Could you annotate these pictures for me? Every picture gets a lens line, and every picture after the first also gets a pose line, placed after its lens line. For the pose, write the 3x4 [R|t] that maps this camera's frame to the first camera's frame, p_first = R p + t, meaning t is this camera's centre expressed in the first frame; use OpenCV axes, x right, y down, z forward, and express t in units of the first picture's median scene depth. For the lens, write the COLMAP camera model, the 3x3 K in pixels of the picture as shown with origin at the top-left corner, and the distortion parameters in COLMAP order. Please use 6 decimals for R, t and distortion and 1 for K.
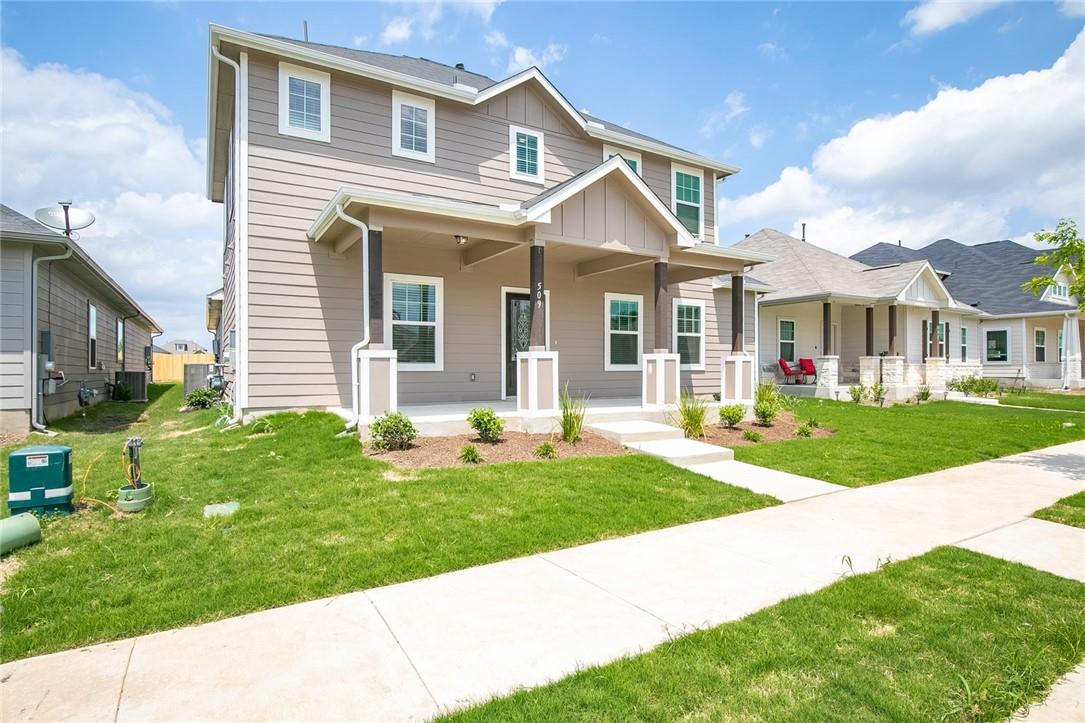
lens RADIAL K [[557.1, 0, 513.2], [0, 557.1, 368.9], [0, 0, 1]] dist [-0.032097, 0.000250]
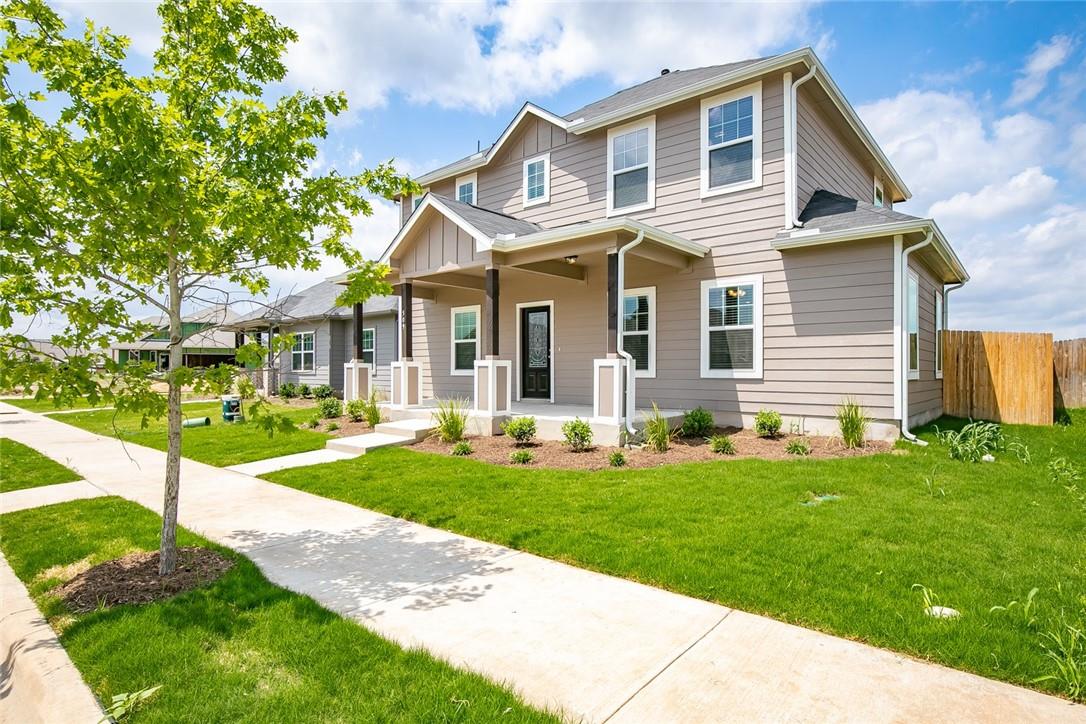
lens RADIAL K [[557.6, 0, 543.2], [0, 557.6, 369.3], [0, 0, 1]] dist [-0.032097, 0.000250]
pose [[0.345998, -0.004480, -0.938225, 1.040720], [-0.006895, 0.999949, -0.007317, -0.002379], [0.938210, 0.009001, 0.345949, 0.618724]]
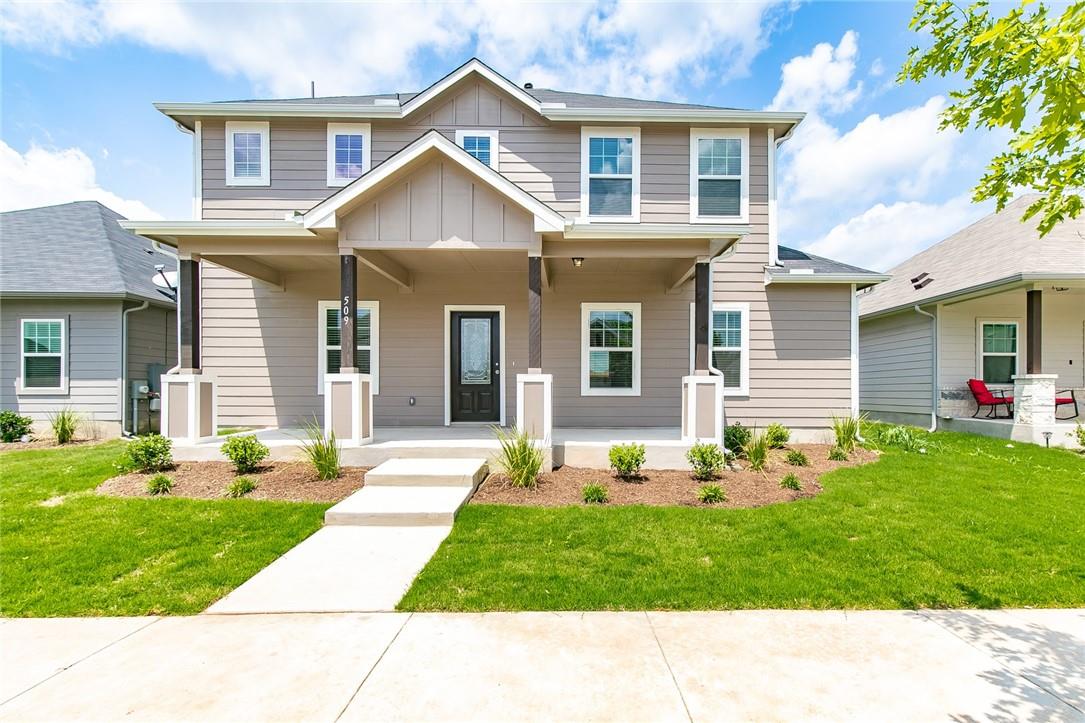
lens RADIAL K [[509.1, 0, 561.7], [0, 509.1, 389.3], [0, 0, 1]] dist [-0.006650, -0.001109]
pose [[0.874395, 0.000284, -0.485215, 0.540547], [-0.004314, 0.999965, -0.007188, -0.000646], [0.485196, 0.008378, 0.874366, 0.330543]]
